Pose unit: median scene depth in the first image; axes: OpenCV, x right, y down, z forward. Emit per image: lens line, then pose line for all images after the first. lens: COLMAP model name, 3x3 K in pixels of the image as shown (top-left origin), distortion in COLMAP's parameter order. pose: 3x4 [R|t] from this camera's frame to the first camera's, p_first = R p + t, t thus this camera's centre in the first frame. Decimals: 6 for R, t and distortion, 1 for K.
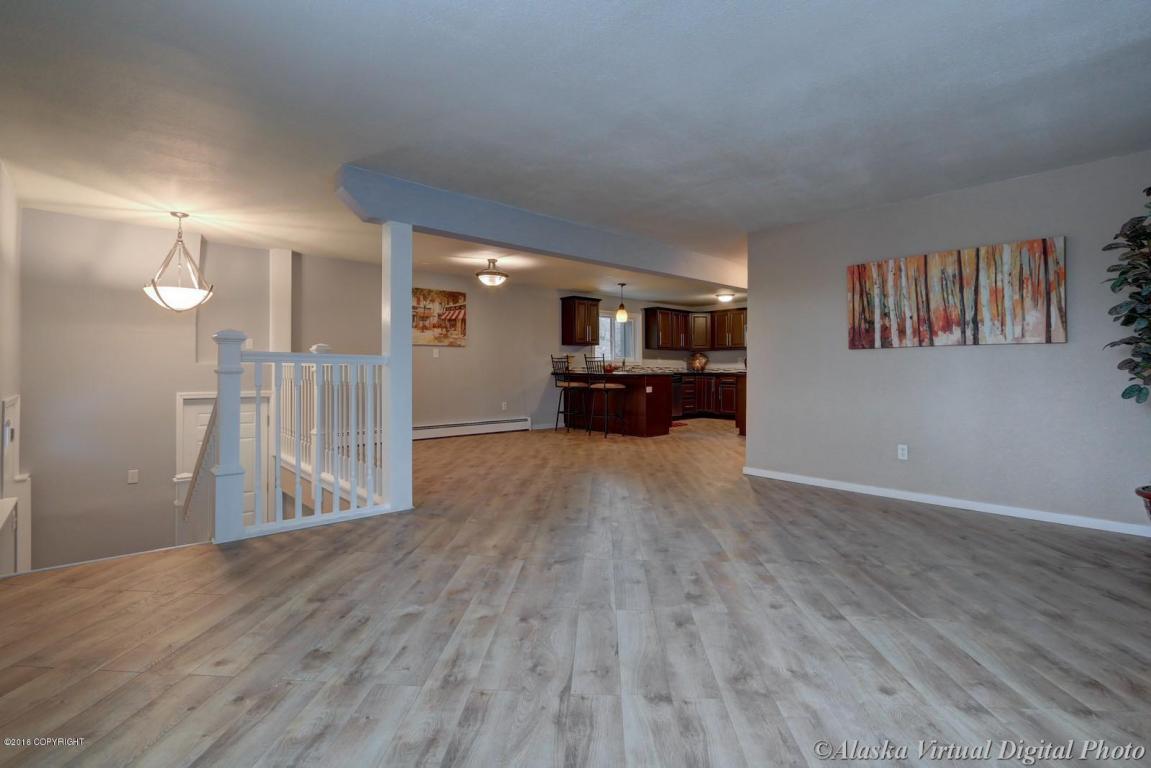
lens RADIAL K [[532.4, 0, 589.8], [0, 532.4, 374.7], [0, 0, 1]] dist [-0.017273, -0.000768]
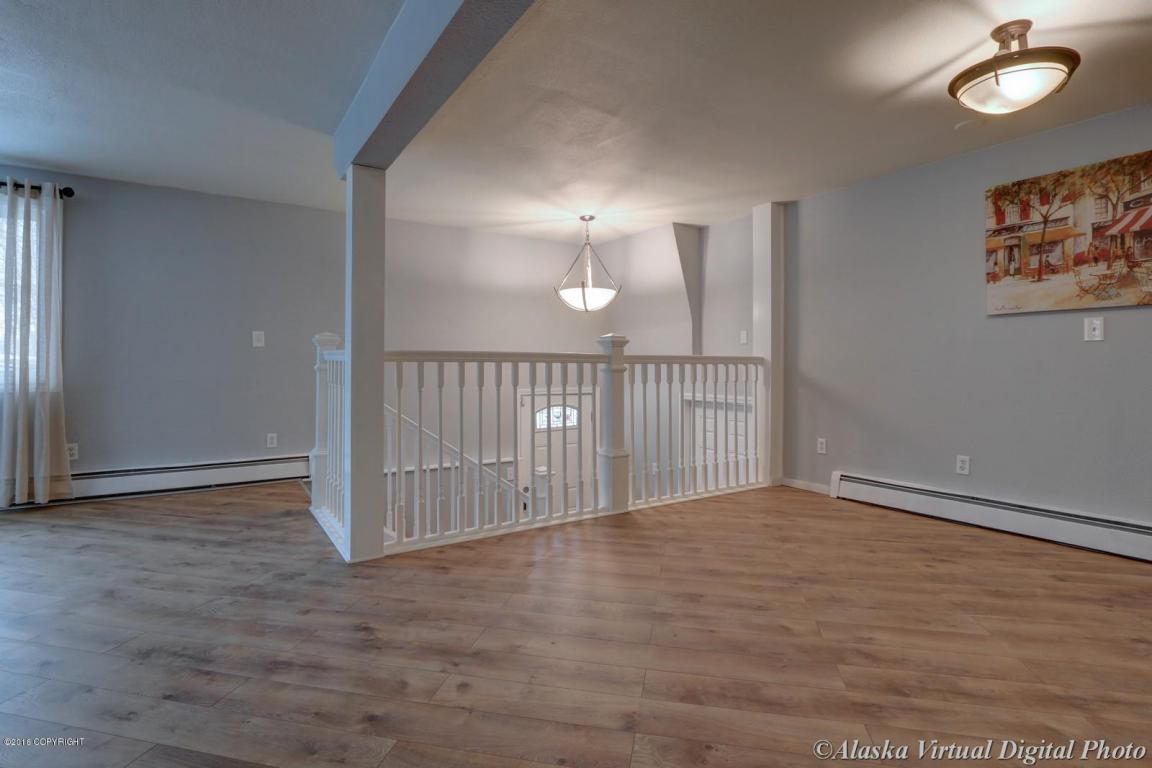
lens RADIAL K [[532.8, 0, 586.5], [0, 532.8, 360.6], [0, 0, 1]] dist [-0.017273, -0.000768]
pose [[-0.178711, -0.021505, -0.983667, 0.256429], [-0.020074, 0.999633, -0.018207, -0.007696], [0.983697, 0.016492, -0.179077, 1.270463]]
